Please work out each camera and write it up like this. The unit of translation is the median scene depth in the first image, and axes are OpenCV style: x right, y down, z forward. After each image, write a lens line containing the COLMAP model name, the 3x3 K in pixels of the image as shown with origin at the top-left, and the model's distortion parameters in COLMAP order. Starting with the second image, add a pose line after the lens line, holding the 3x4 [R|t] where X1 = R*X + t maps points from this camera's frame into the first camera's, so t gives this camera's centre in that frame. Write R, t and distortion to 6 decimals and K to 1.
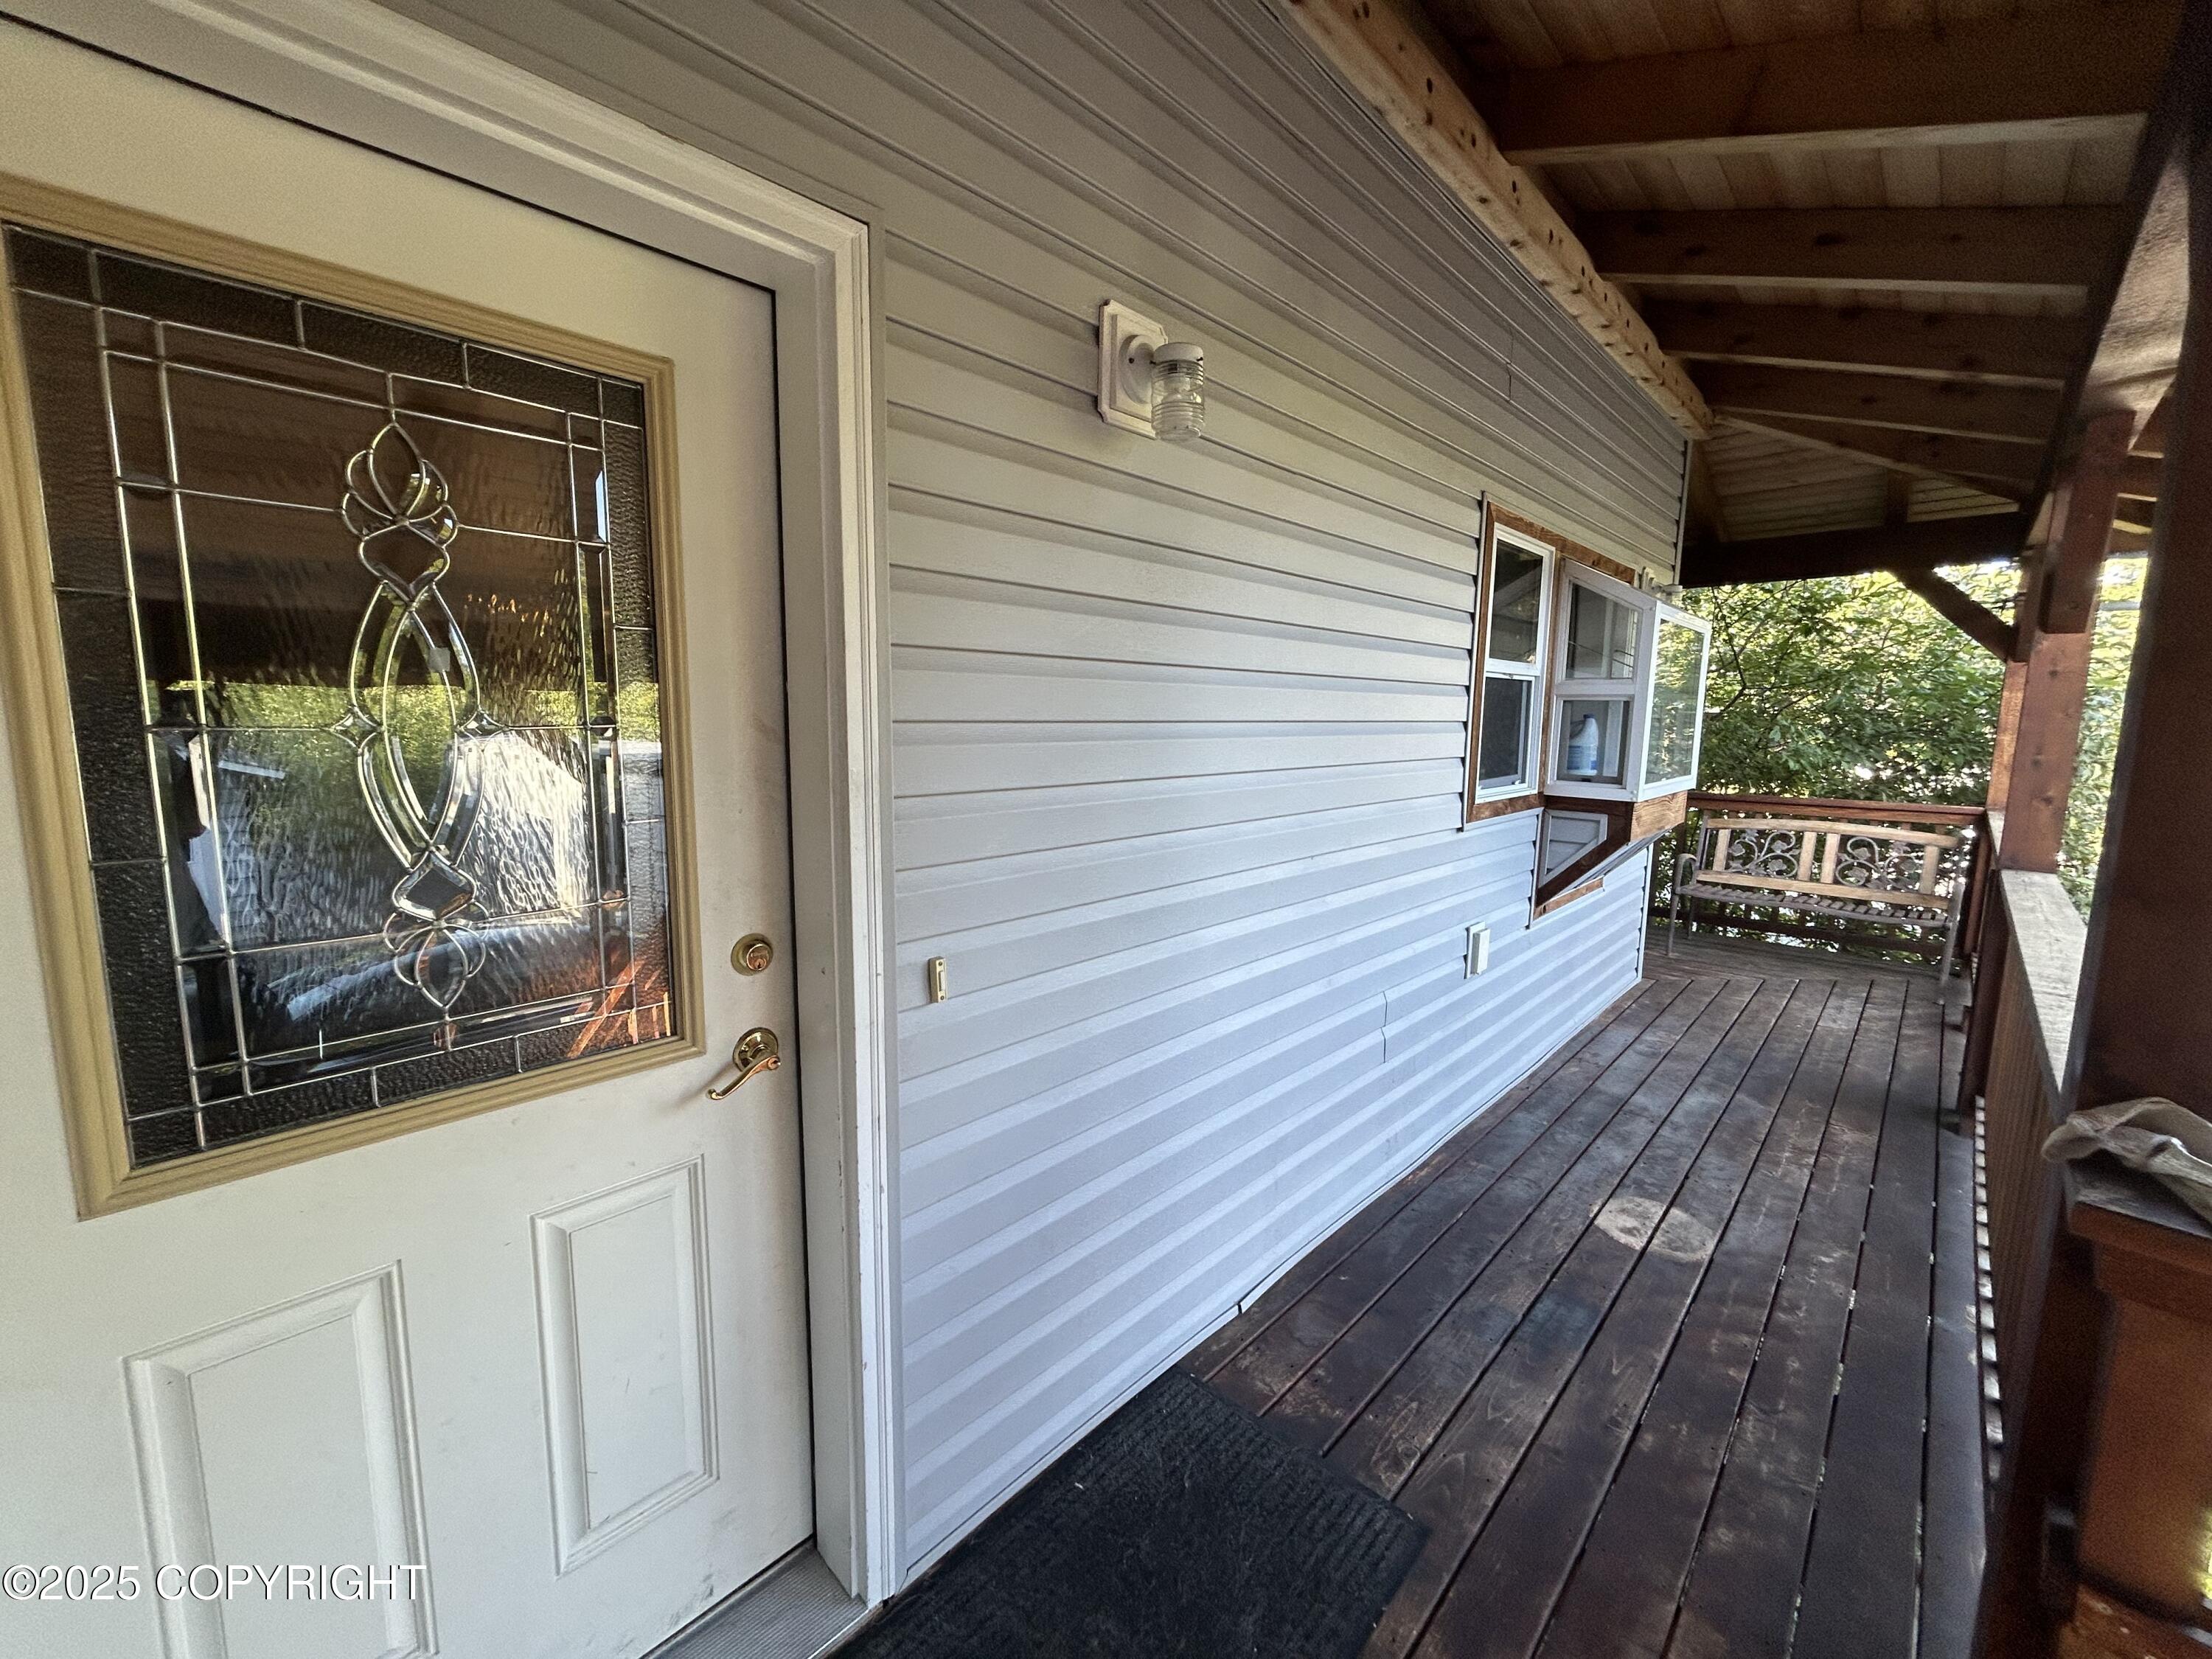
lens RADIAL K [[888.7, 0, 1103.5], [0, 888.7, 828.3], [0, 0, 1]] dist [0.000348, -0.000203]
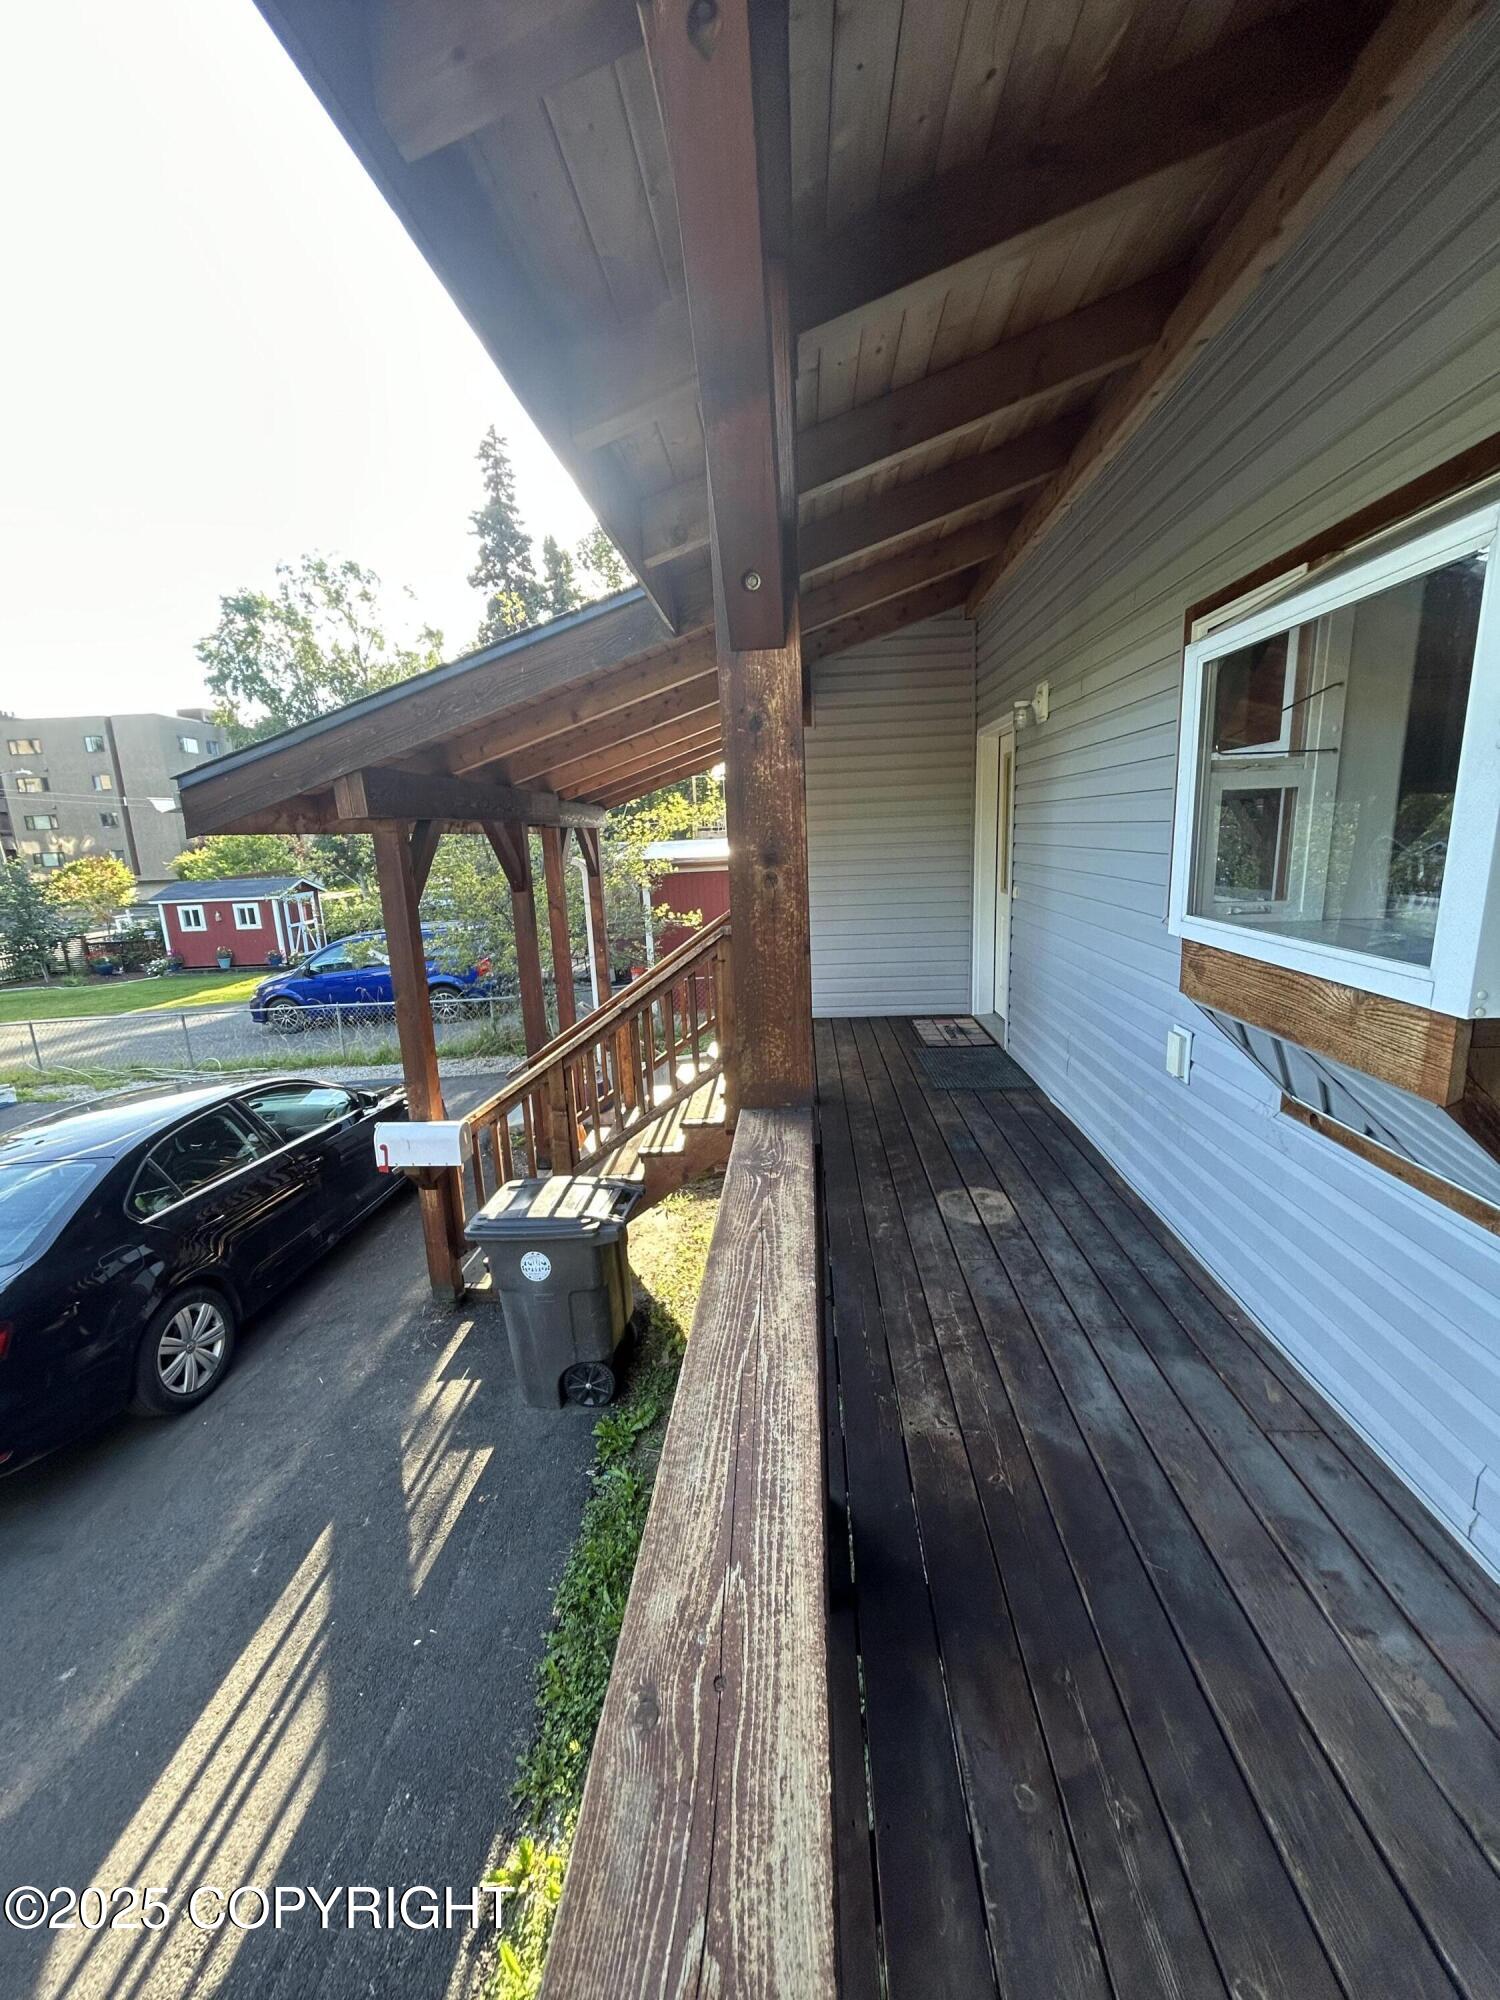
lens RADIAL K [[803.6, 0, 756.1], [0, 803.6, 998.9], [0, 0, 1]] dist [0.000348, -0.000203]
pose [[-0.761452, 0.156924, -0.628940, 1.305690], [-0.046693, 0.954457, 0.294672, -0.161781], [0.646537, 0.253746, -0.719446, 1.295421]]
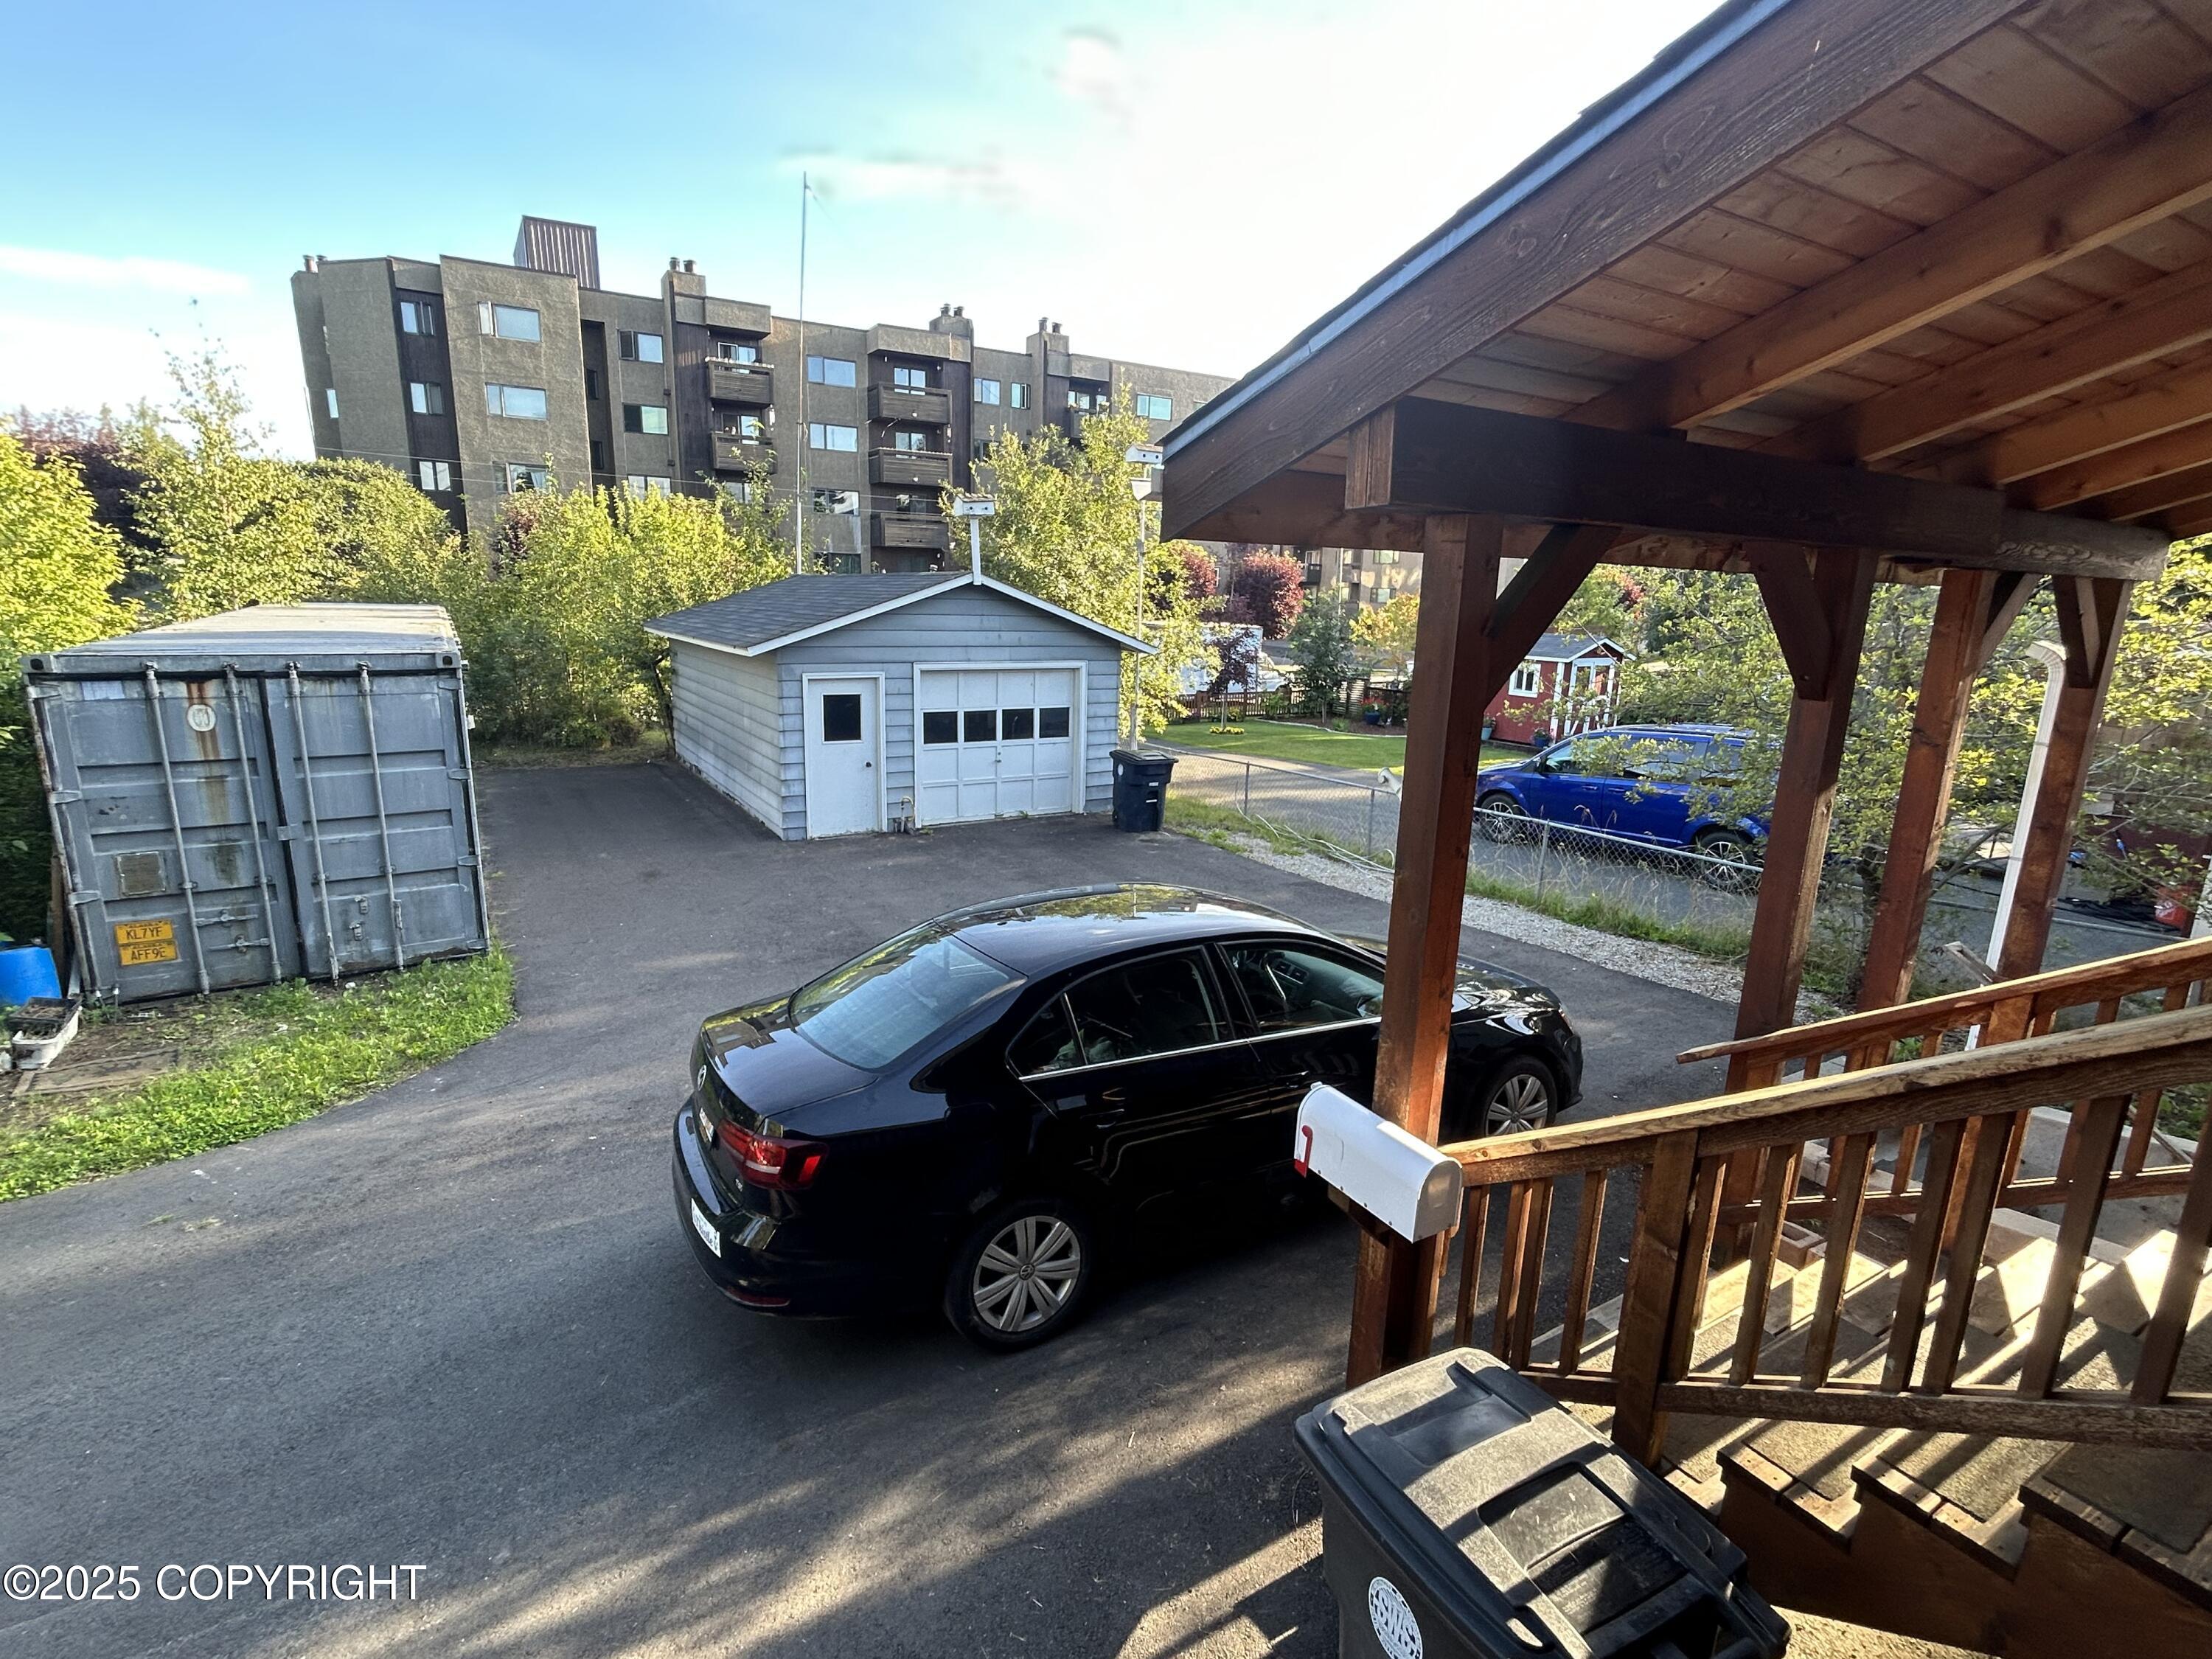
lens RADIAL K [[1045.7, 0, 1101.7], [0, 1045.7, 833.8], [0, 0, 1]] dist [0.001064, 0.000691]
pose [[-0.959000, -0.092800, 0.267783, 0.962962], [0.006022, 0.937985, 0.346625, -0.089887], [-0.283343, 0.334026, -0.898968, 0.851781]]
